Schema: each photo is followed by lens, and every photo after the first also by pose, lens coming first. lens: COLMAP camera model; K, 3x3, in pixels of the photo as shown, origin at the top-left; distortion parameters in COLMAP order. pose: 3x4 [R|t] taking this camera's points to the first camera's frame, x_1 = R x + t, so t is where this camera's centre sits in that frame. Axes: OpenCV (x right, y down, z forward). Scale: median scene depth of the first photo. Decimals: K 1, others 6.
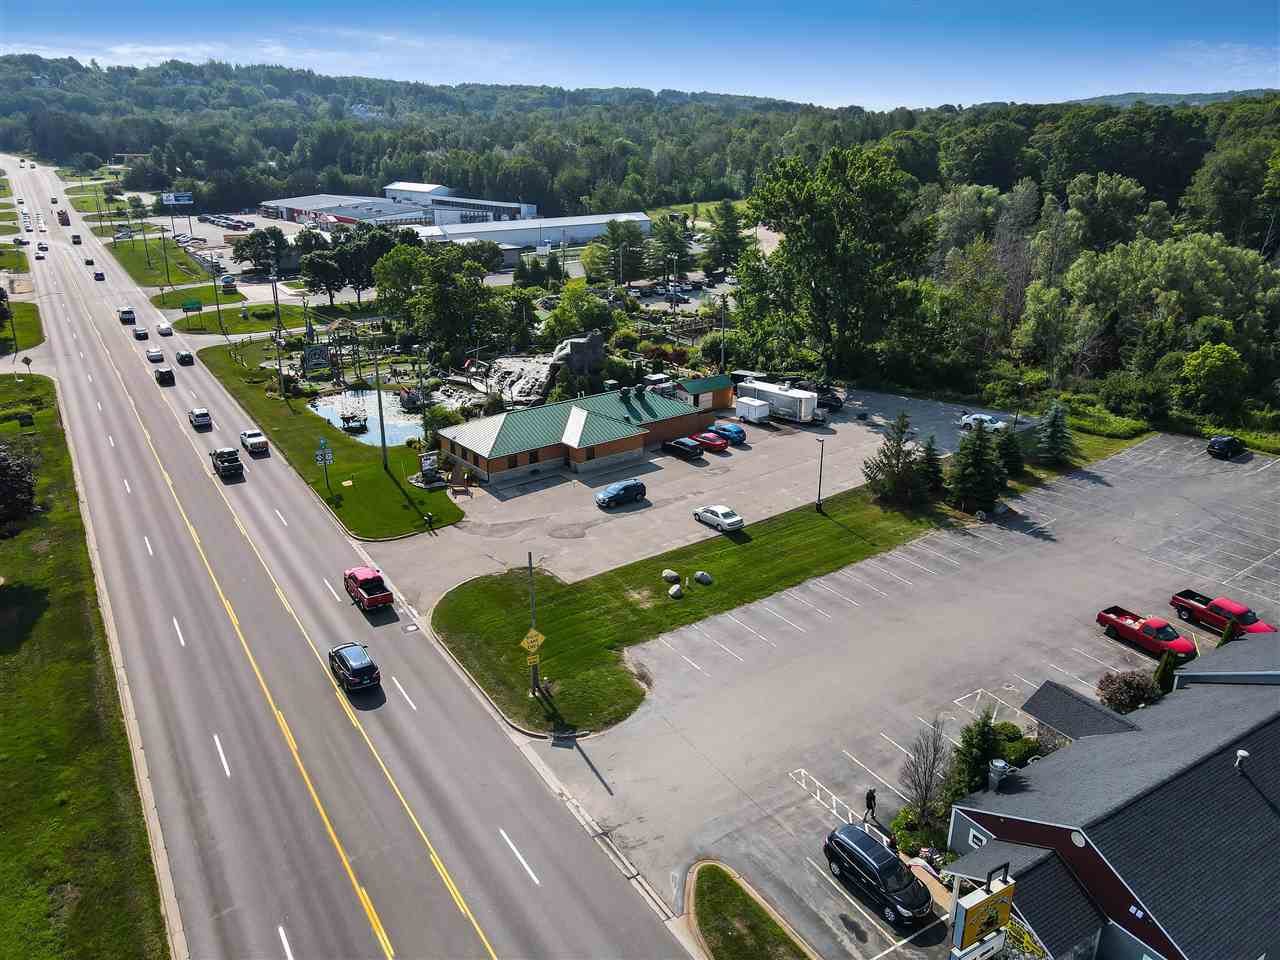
lens RADIAL K [[942.0, 0, 634.3], [0, 942.0, 475.6], [0, 0, 1]] dist [-0.006429, 0.040067]
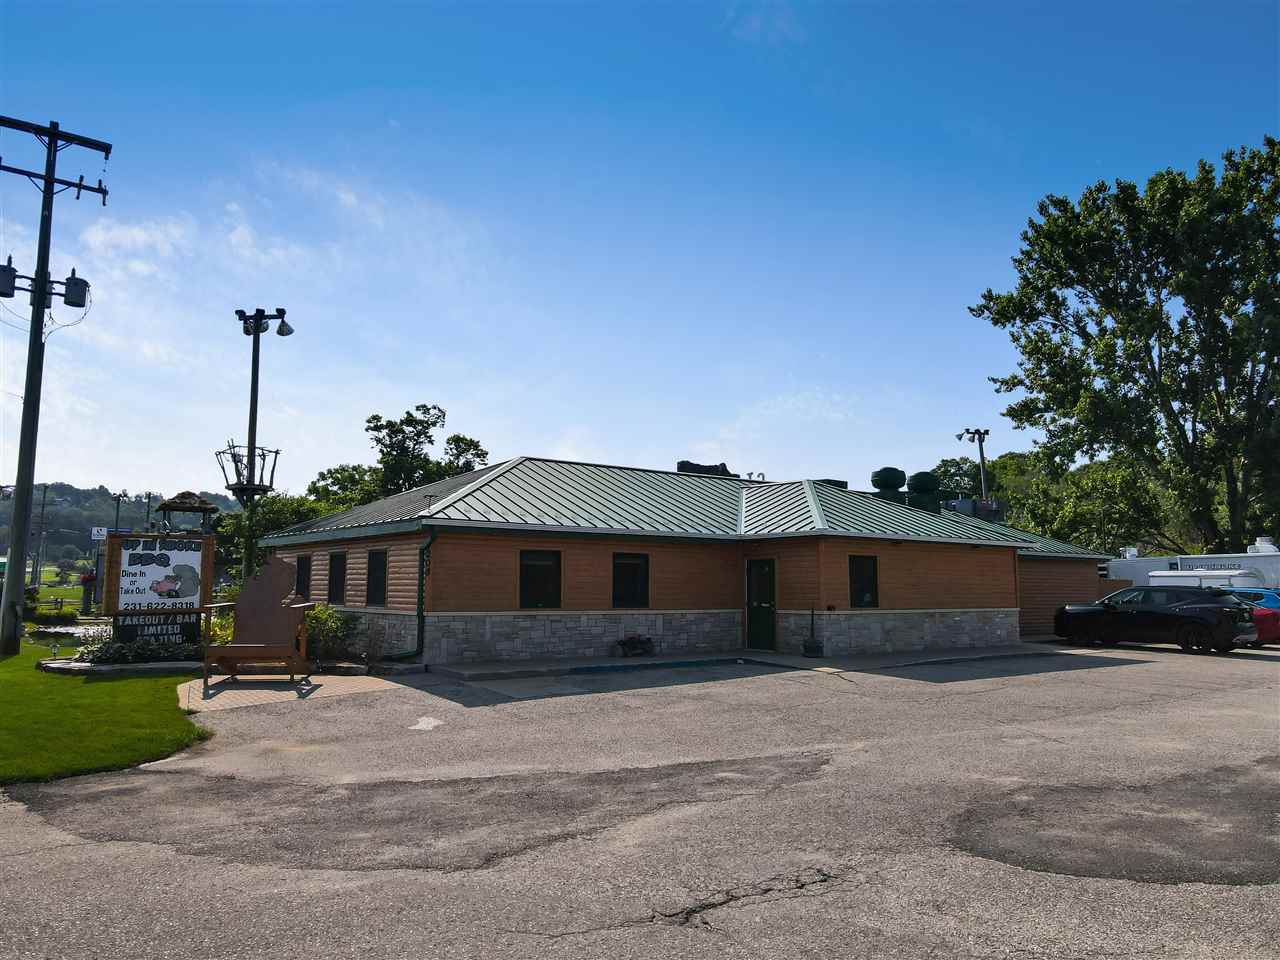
lens RADIAL K [[942.0, 0, 634.3], [0, 942.0, 475.6], [0, 0, 1]] dist [-0.006429, 0.040067]
pose [[0.999967, 0.005548, -0.005973, -0.104258], [-0.007651, 0.891671, -0.452619, 0.062029], [0.002815, 0.452650, 0.891684, 0.780004]]
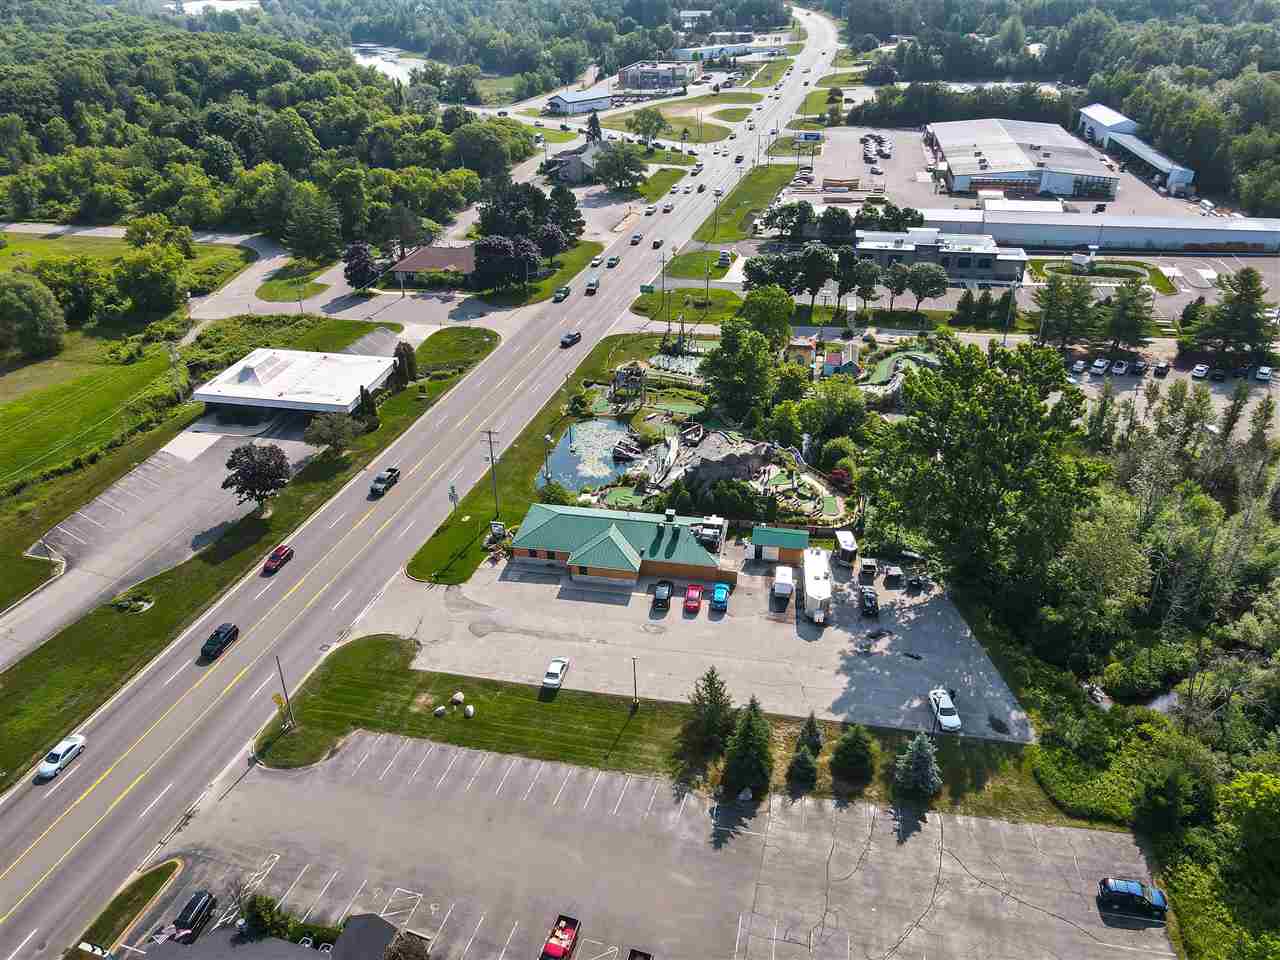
lens RADIAL K [[942.0, 0, 634.3], [0, 942.0, 475.6], [0, 0, 1]] dist [-0.006429, 0.040067]
pose [[0.660409, 0.367226, -0.654985, 0.793501], [-0.247088, 0.929958, 0.272259, -0.511049], [0.709089, -0.017964, 0.704890, 0.152286]]
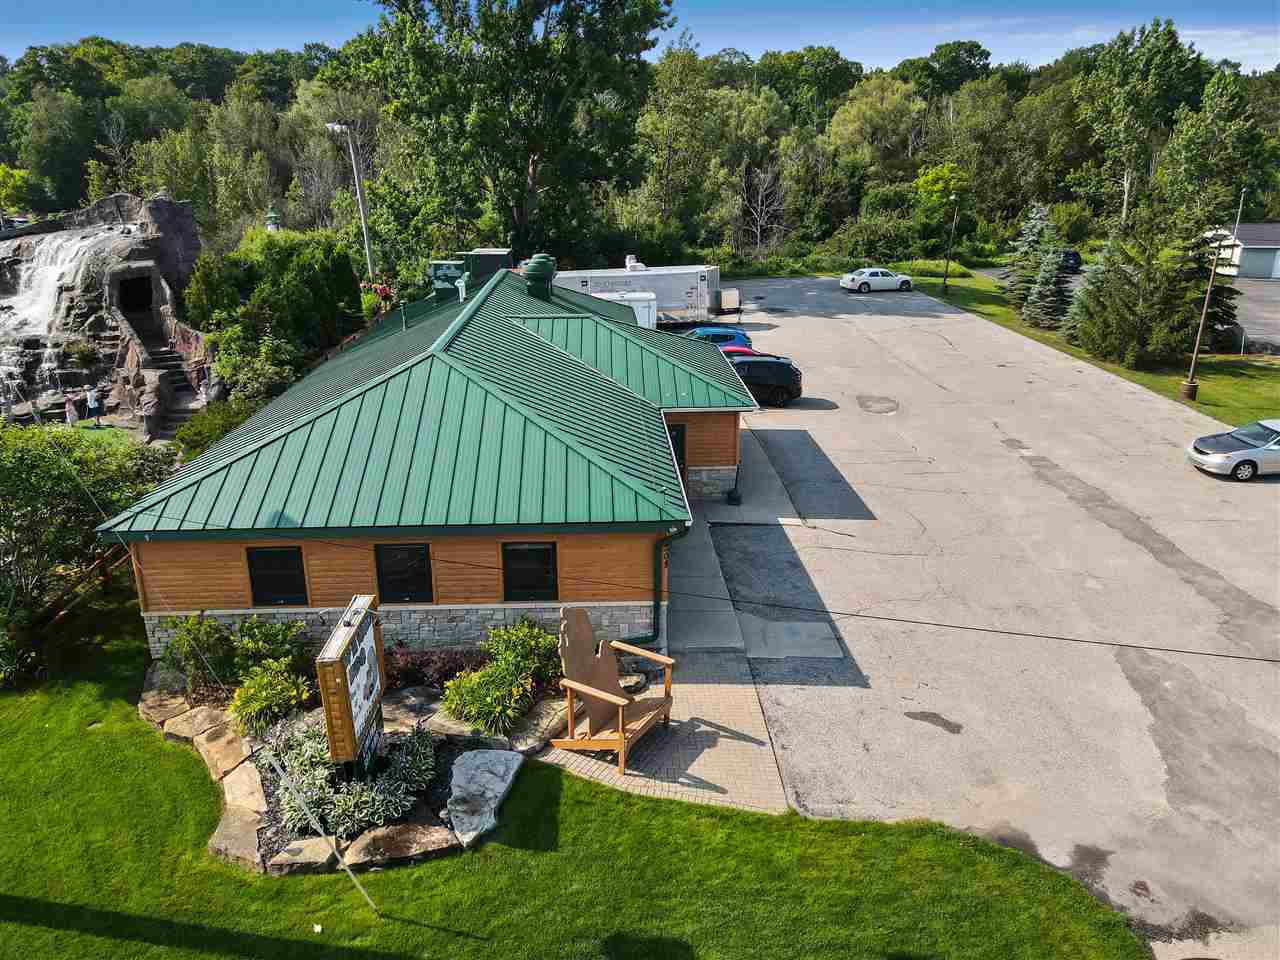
lens RADIAL K [[938.8, 0, 632.8], [0, 938.8, 476.0], [0, 0, 1]] dist [0.008923, 0.003532]
pose [[0.583857, -0.259105, 0.769399, -0.297535], [0.282590, 0.953300, 0.106592, -0.049299], [-0.761087, 0.155190, 0.629812, 0.845390]]
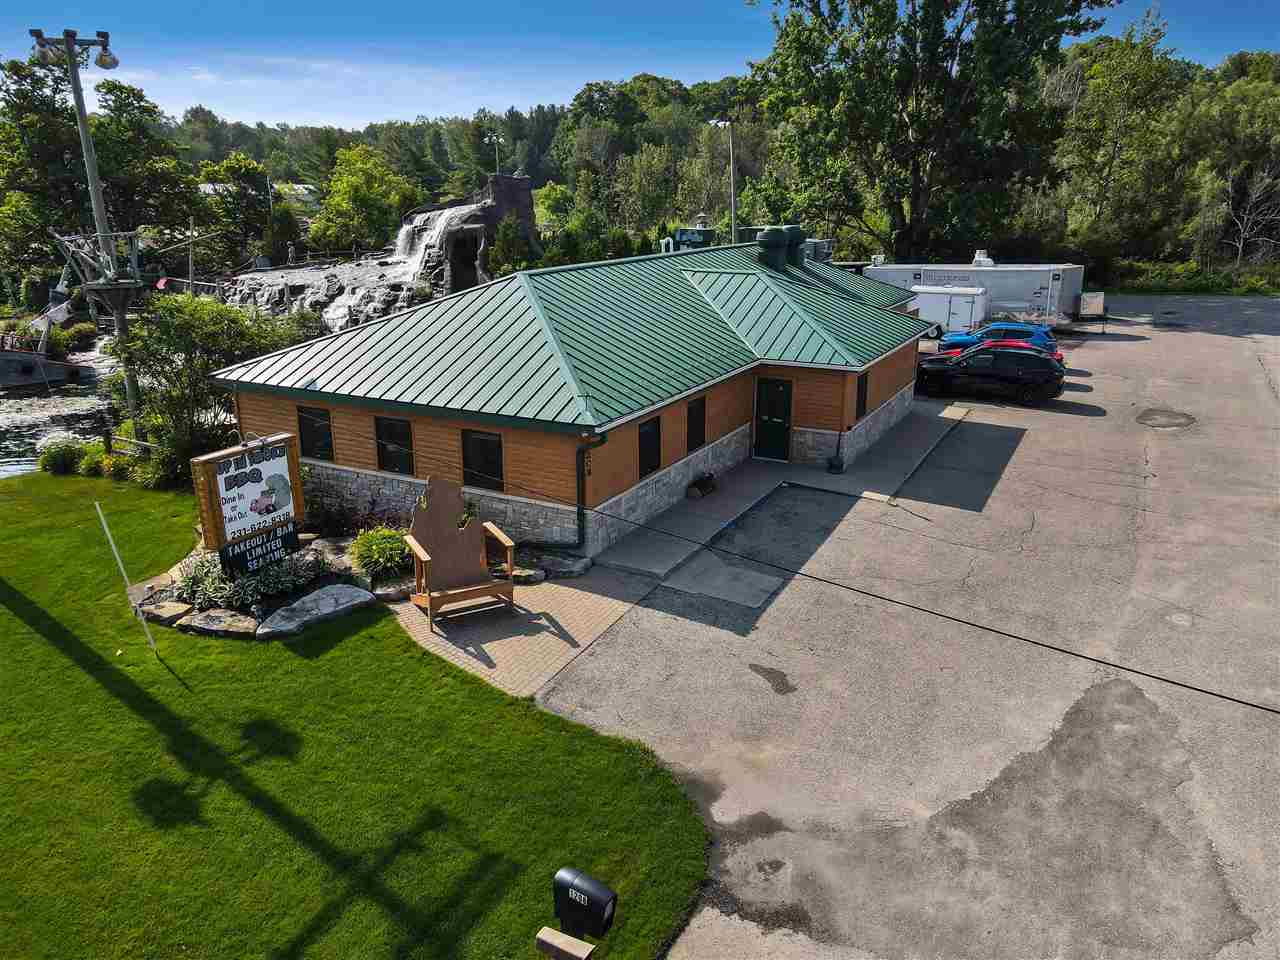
lens RADIAL K [[942.0, 0, 634.3], [0, 942.0, 475.6], [0, 0, 1]] dist [-0.006429, 0.040067]
pose [[0.915749, -0.116989, 0.384340, -0.215827], [0.139105, 0.989819, -0.030147, -0.001210], [-0.376900, 0.081071, 0.922699, 0.780010]]
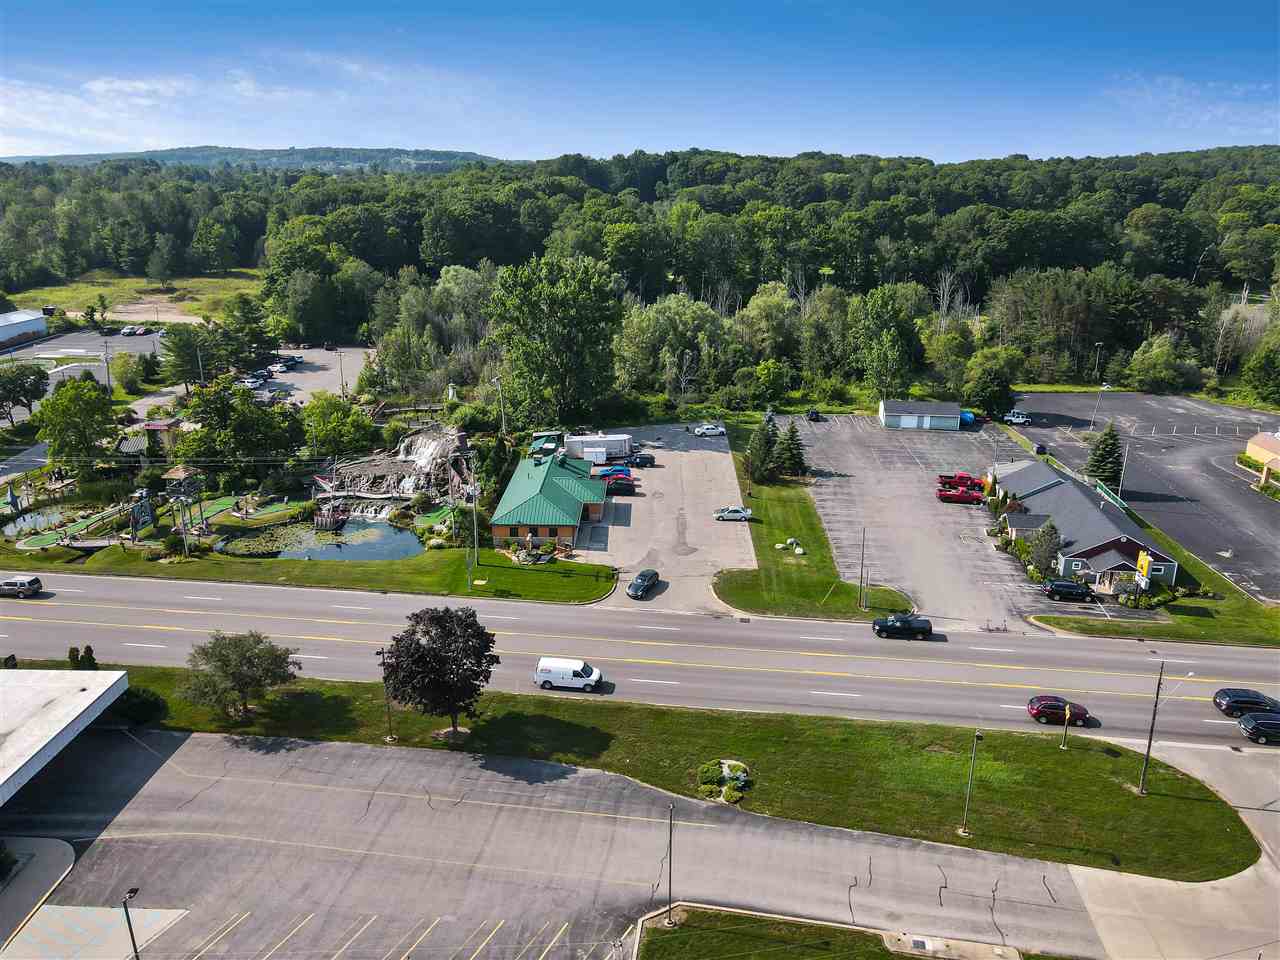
lens RADIAL K [[938.8, 0, 632.8], [0, 938.8, 476.0], [0, 0, 1]] dist [0.008923, 0.003532]
pose [[0.635198, -0.232445, 0.736541, -0.989337], [0.263115, 0.961719, 0.076597, -0.153904], [-0.726150, 0.145140, 0.672042, 0.073088]]
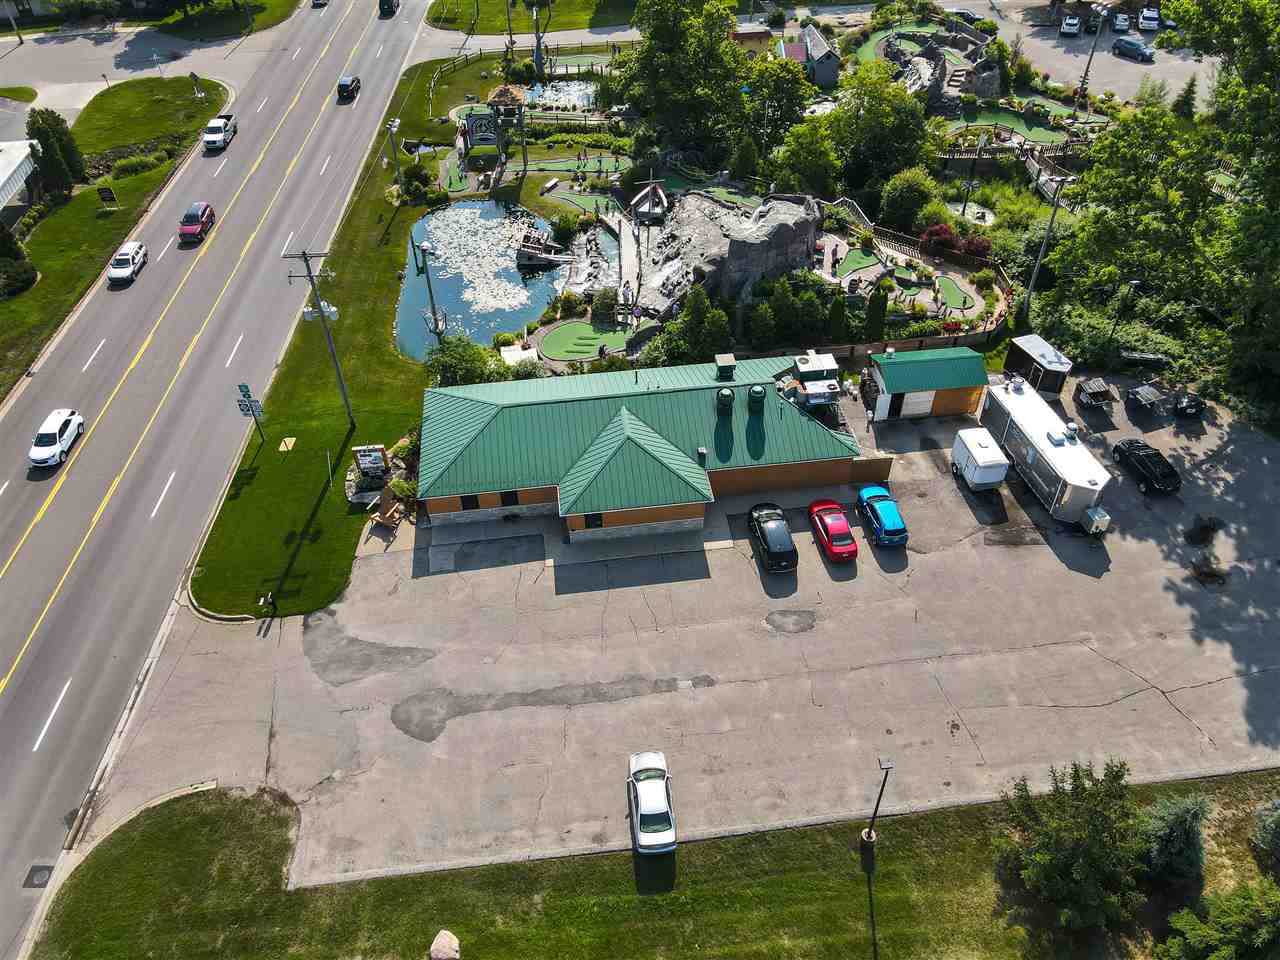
lens RADIAL K [[942.0, 0, 634.3], [0, 942.0, 475.6], [0, 0, 1]] dist [-0.006429, 0.040067]
pose [[0.859432, 0.338797, -0.382875, 0.197478], [-0.161988, 0.890768, 0.424608, -0.310263], [0.484908, -0.302901, 0.820436, 0.531194]]
